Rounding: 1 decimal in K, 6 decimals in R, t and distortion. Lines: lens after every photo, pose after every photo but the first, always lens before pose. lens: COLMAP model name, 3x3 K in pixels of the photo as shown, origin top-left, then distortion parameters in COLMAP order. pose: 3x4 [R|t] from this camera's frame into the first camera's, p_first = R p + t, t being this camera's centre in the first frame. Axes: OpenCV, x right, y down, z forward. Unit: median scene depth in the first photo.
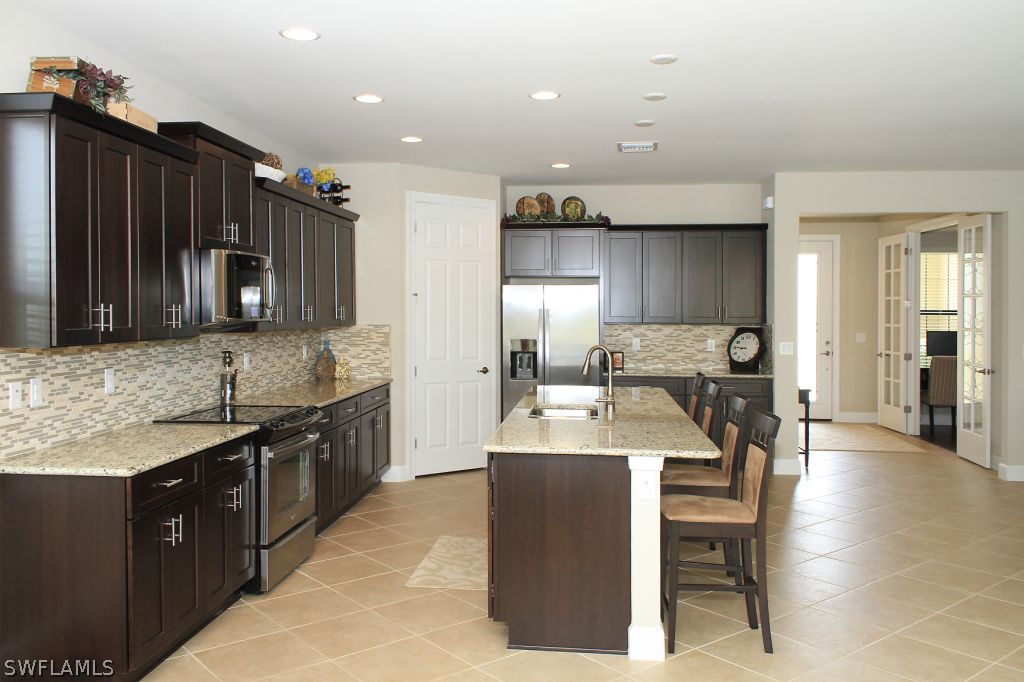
lens RADIAL K [[806.0, 0, 351.8], [0, 806.0, 342.9], [0, 0, 1]] dist [0.000064, -0.003852]
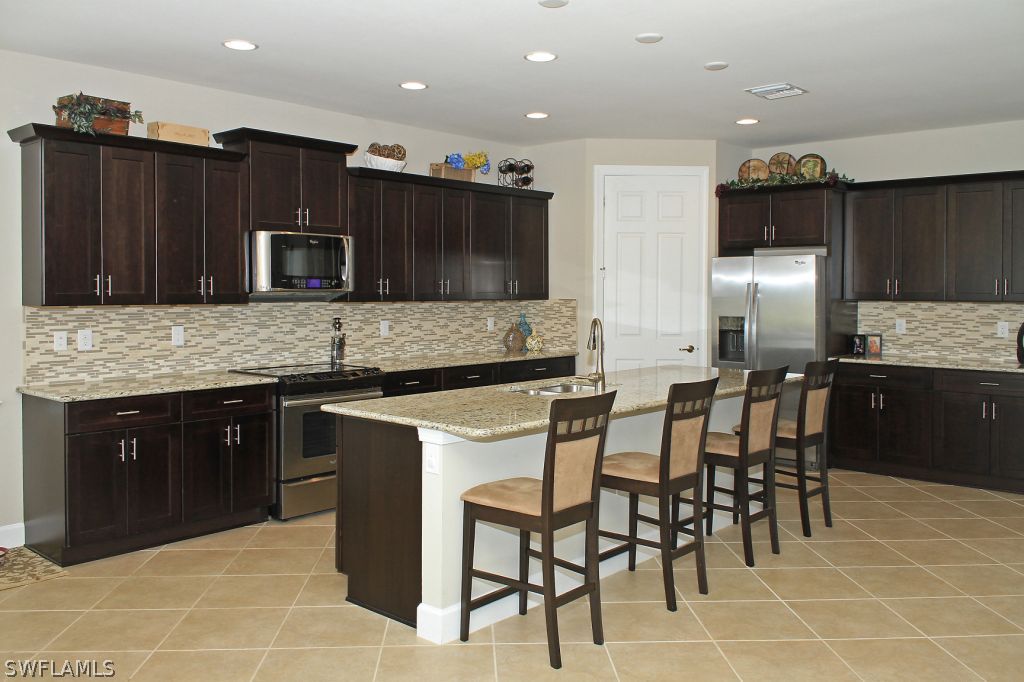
lens RADIAL K [[746.4, 0, 470.3], [0, 746.4, 321.3], [0, 0, 1]] dist [0.042833, -0.046337]
pose [[0.847917, 0.023489, -0.529609, 0.433078], [-0.024006, 0.999694, 0.005905, 0.003075], [0.529586, 0.007707, 0.848221, 0.130243]]
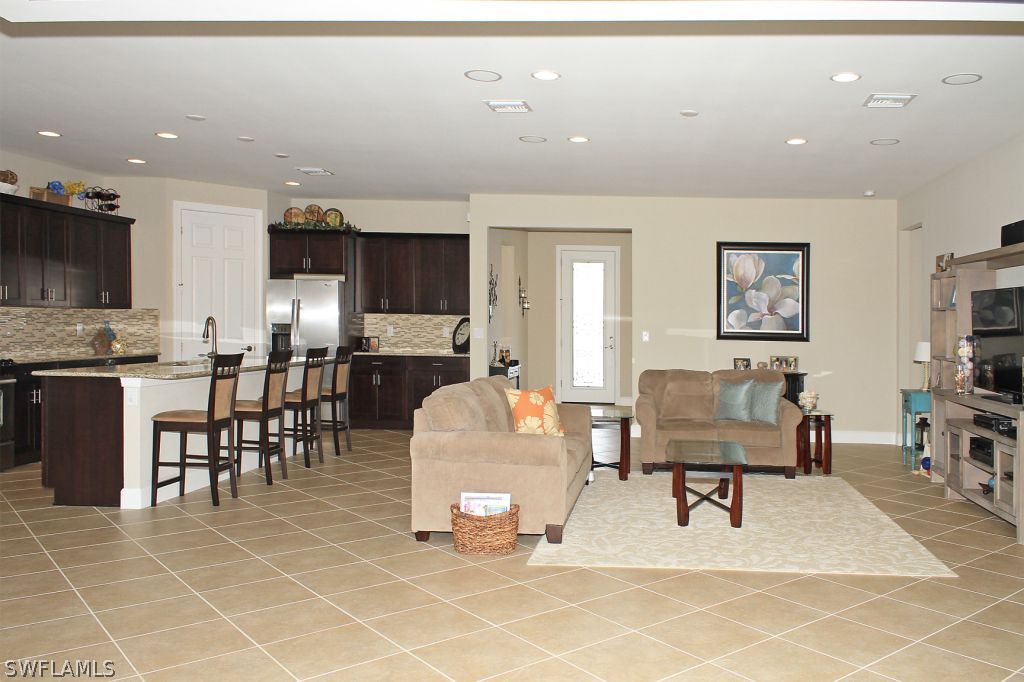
lens RADIAL K [[860.0, 0, 489.9], [0, 860.0, 360.7], [0, 0, 1]] dist [-0.013722, -0.014483]
pose [[0.997722, 0.014425, 0.065903, 0.467690], [-0.014628, 0.999890, 0.002594, 0.046033], [-0.065859, -0.003552, 0.997823, -0.342881]]
